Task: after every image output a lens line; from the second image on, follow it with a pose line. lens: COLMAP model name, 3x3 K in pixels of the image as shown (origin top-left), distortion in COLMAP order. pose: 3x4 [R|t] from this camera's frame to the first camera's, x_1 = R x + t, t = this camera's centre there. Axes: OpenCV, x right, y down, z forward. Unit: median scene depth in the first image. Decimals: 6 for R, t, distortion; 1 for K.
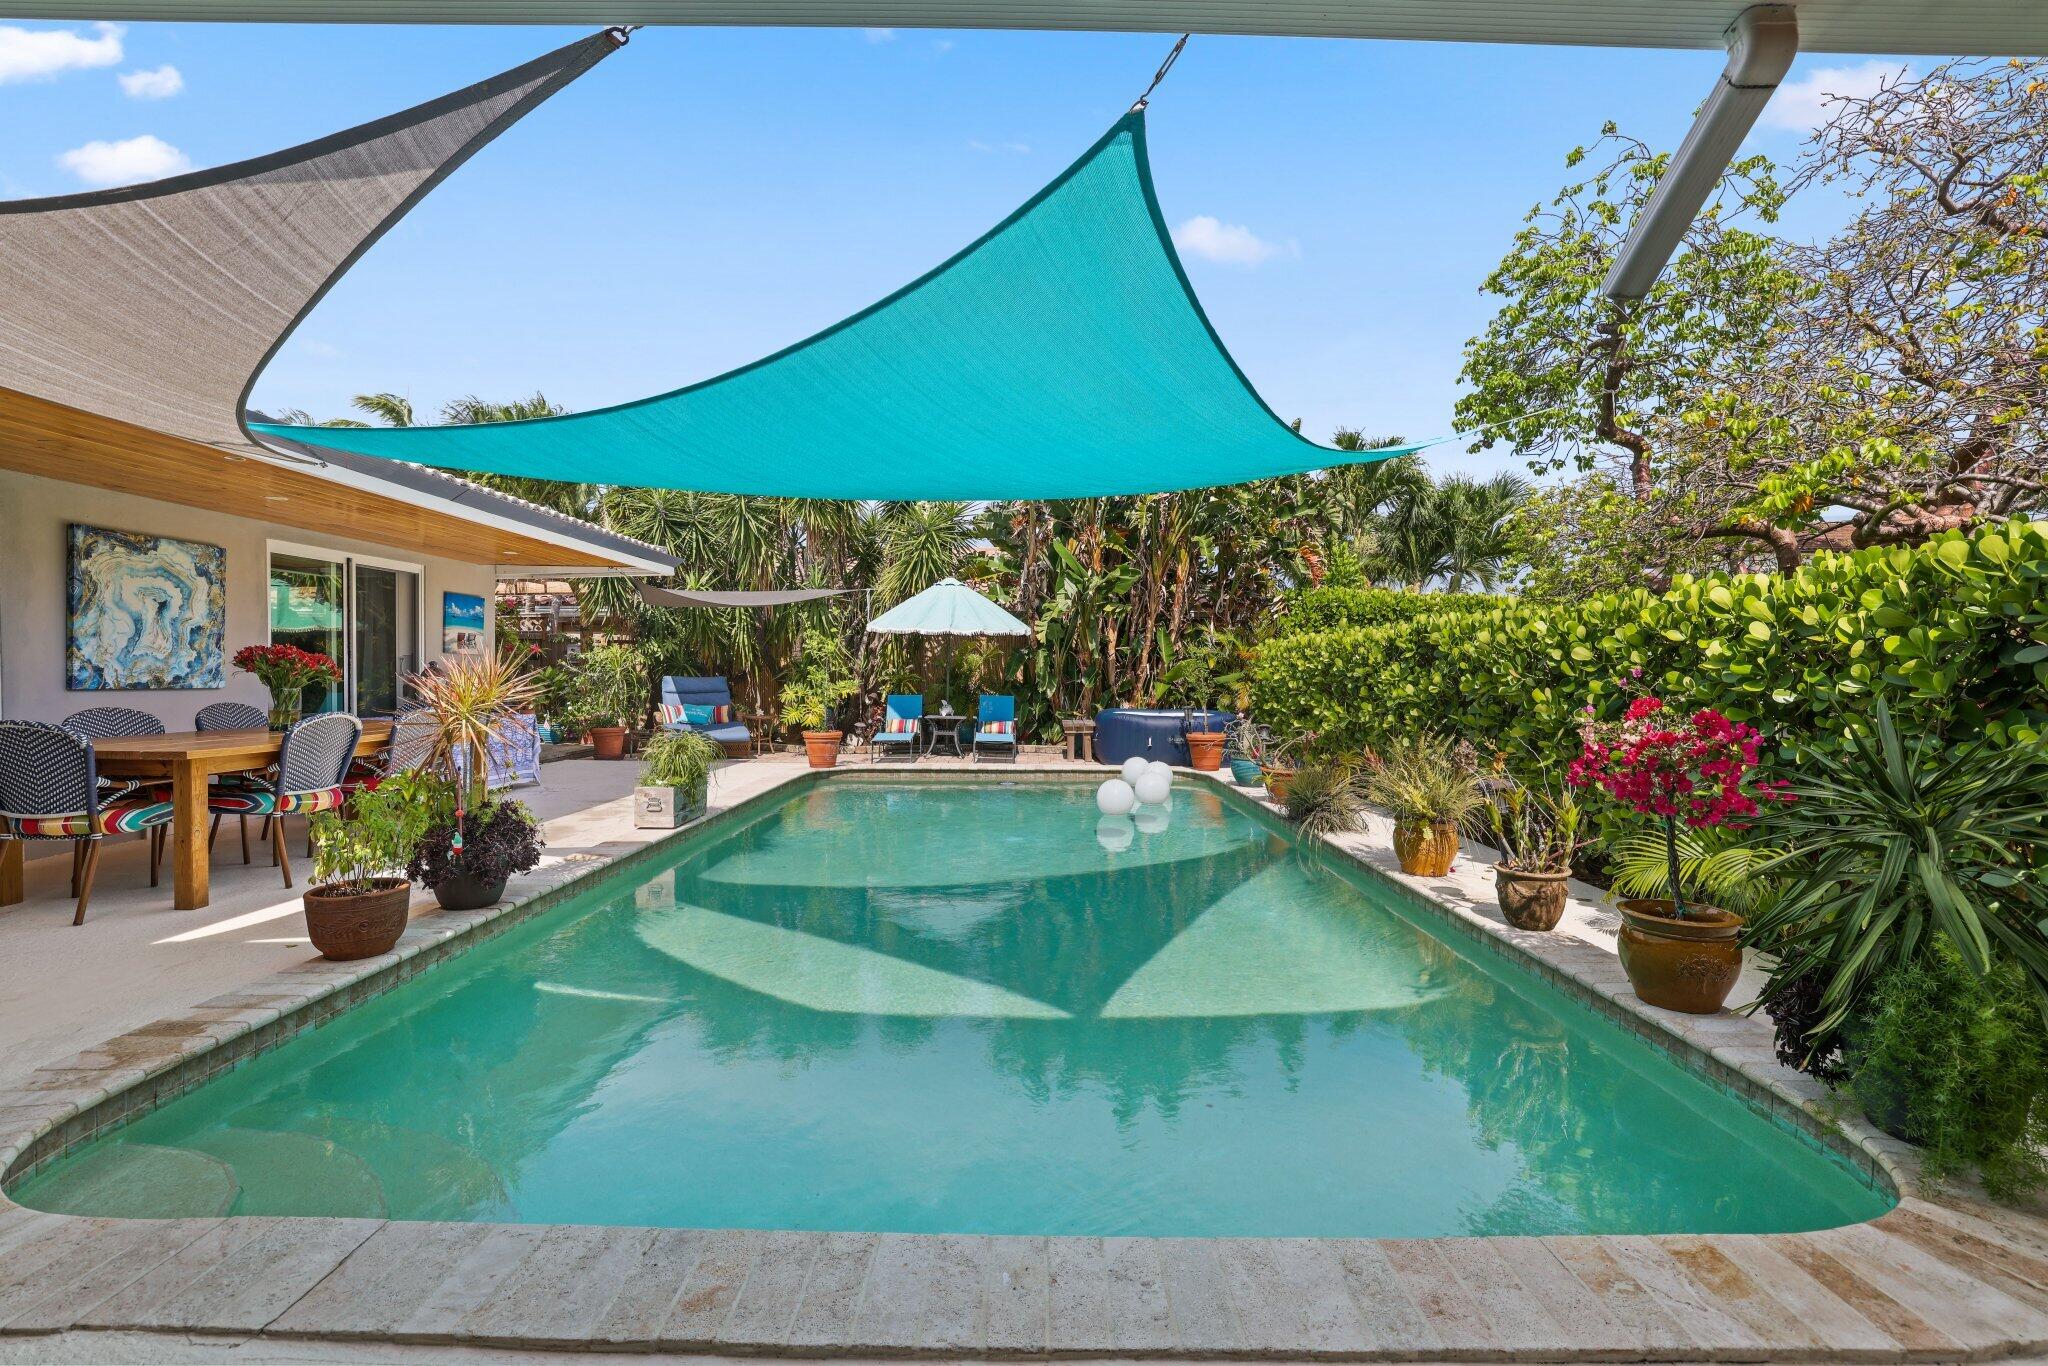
lens RADIAL K [[879.0, 0, 1025.1], [0, 879.0, 680.1], [0, 0, 1]] dist [0.002772, -0.000054]
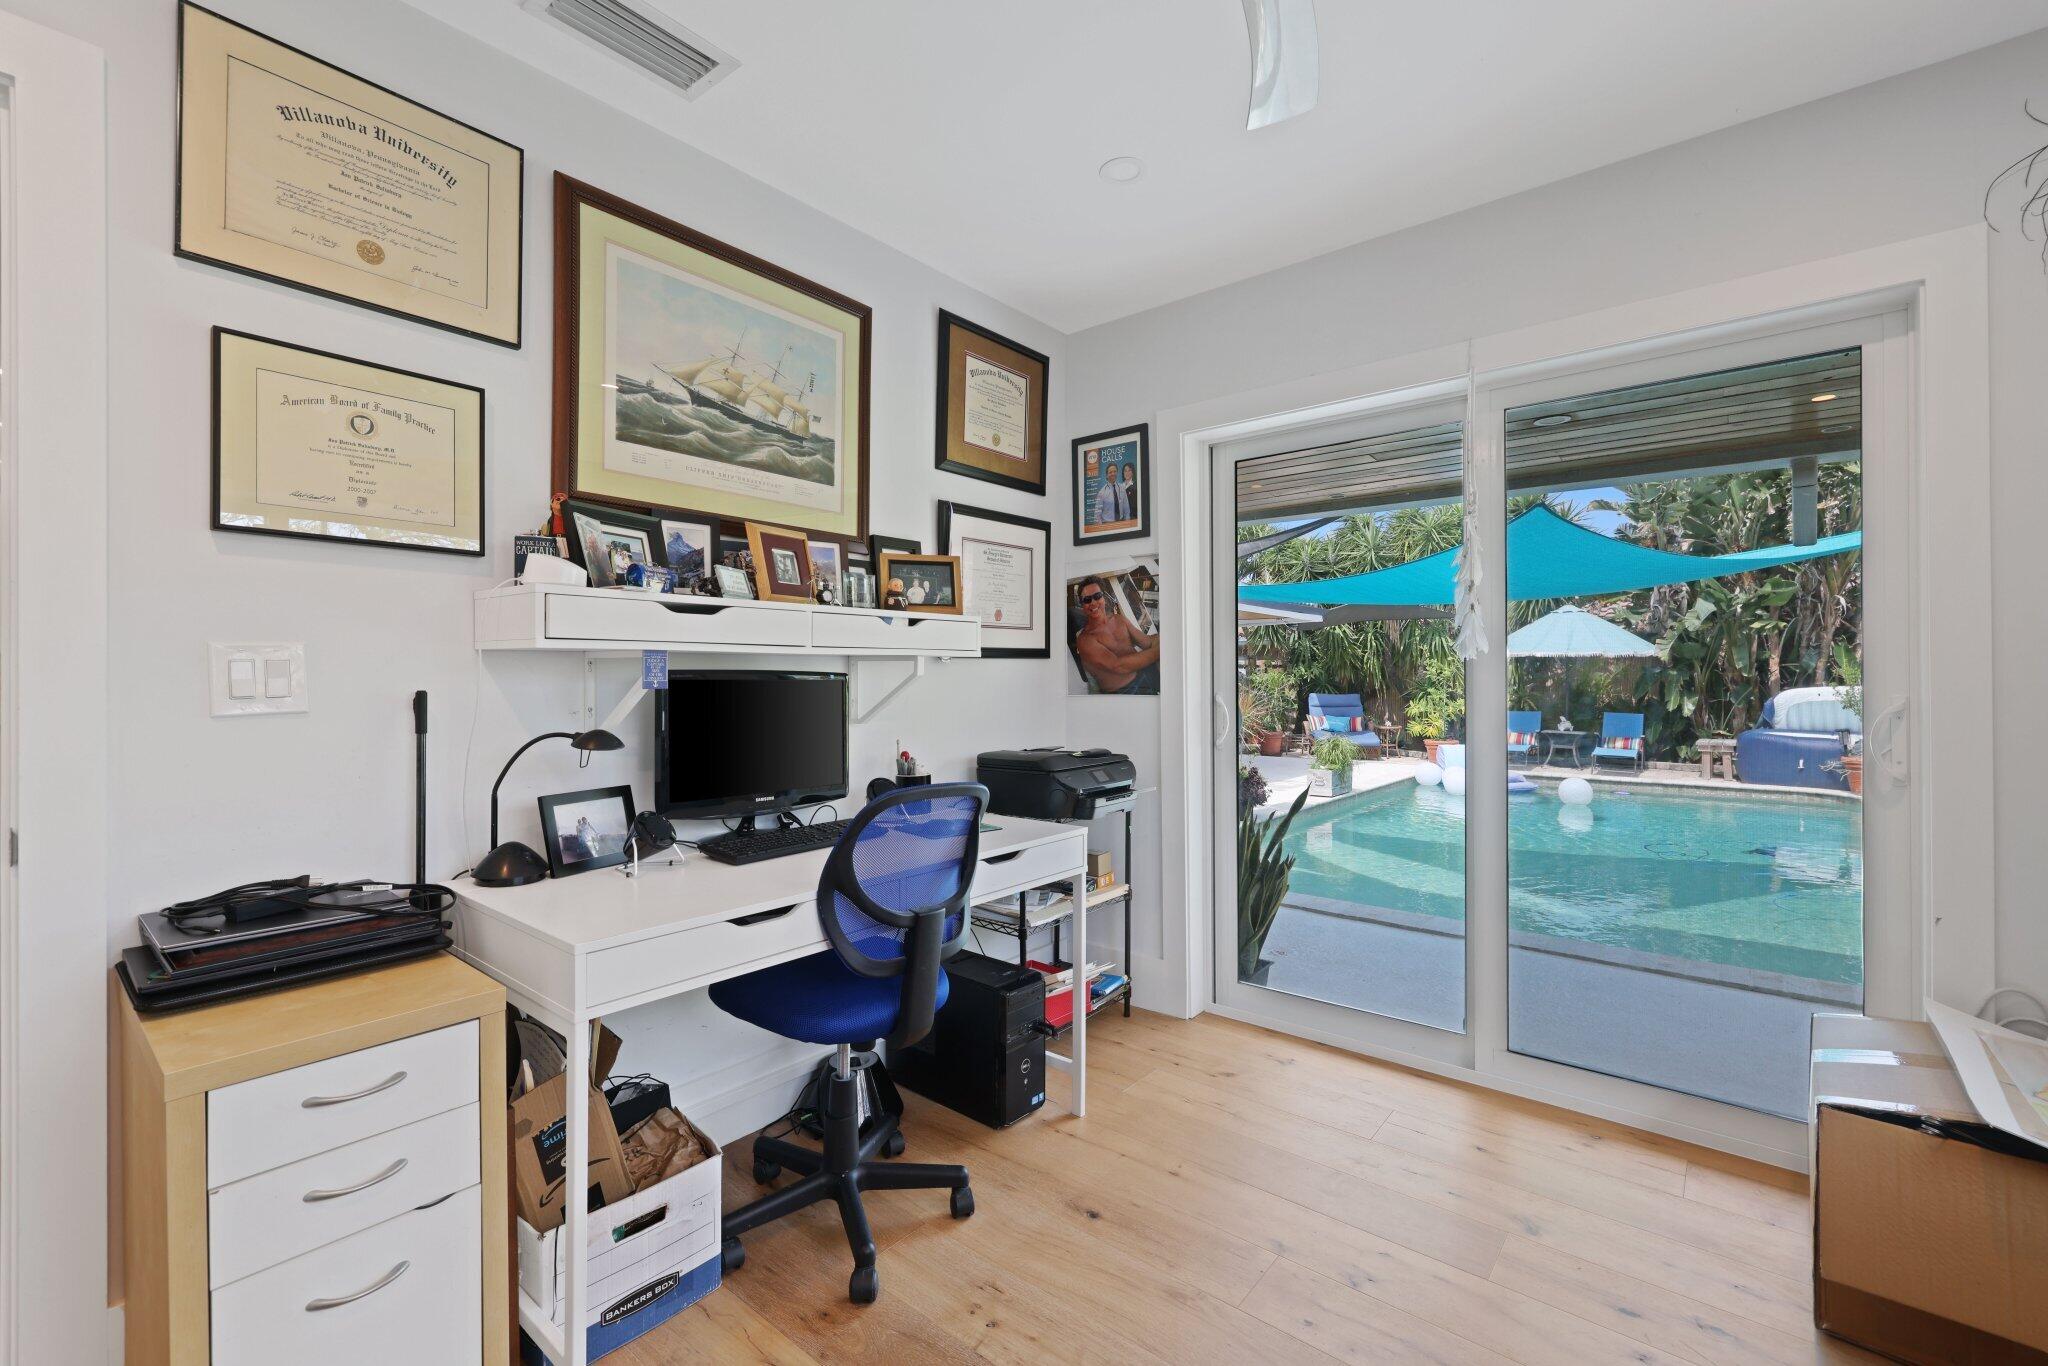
lens RADIAL K [[879.0, 0, 1023.5], [0, 879.0, 681.8], [0, 0, 1]] dist [0.002772, -0.000054]
pose [[0.774569, -0.006491, -0.632456, 0.084683], [0.001013, 0.999959, -0.009022, -0.011736], [0.632489, 0.006348, 0.774544, -0.284883]]
